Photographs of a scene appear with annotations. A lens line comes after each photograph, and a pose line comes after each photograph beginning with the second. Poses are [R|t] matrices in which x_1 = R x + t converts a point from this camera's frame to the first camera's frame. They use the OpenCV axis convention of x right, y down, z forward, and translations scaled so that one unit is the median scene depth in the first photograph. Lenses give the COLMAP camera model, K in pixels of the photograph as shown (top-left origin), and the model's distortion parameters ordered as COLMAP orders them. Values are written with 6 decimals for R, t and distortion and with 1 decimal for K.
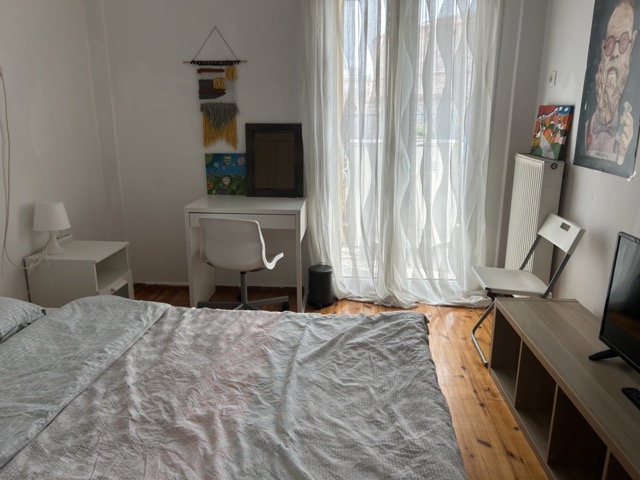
lens RADIAL K [[469.1, 0, 322.1], [0, 469.1, 235.4], [0, 0, 1]] dist [0.054242, -0.056653]
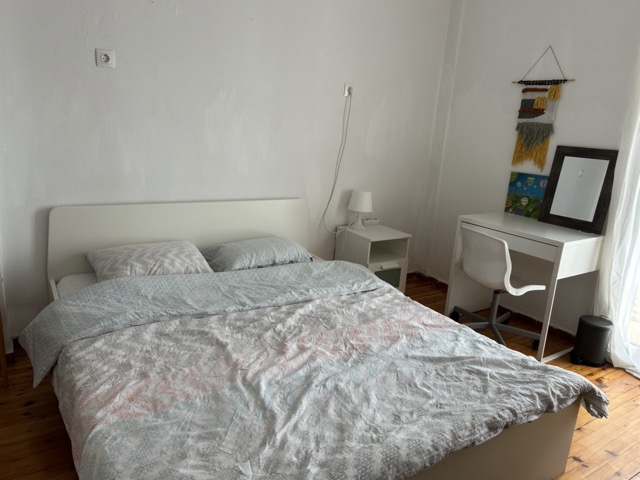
lens RADIAL K [[469.1, 0, 316.6], [0, 469.1, 240.3], [0, 0, 1]] dist [0.054242, -0.056653]
pose [[0.625042, 0.236004, -0.744059, 0.453819], [-0.258370, 0.962021, 0.088096, -0.022362], [0.736592, 0.137179, 0.662280, 0.069117]]
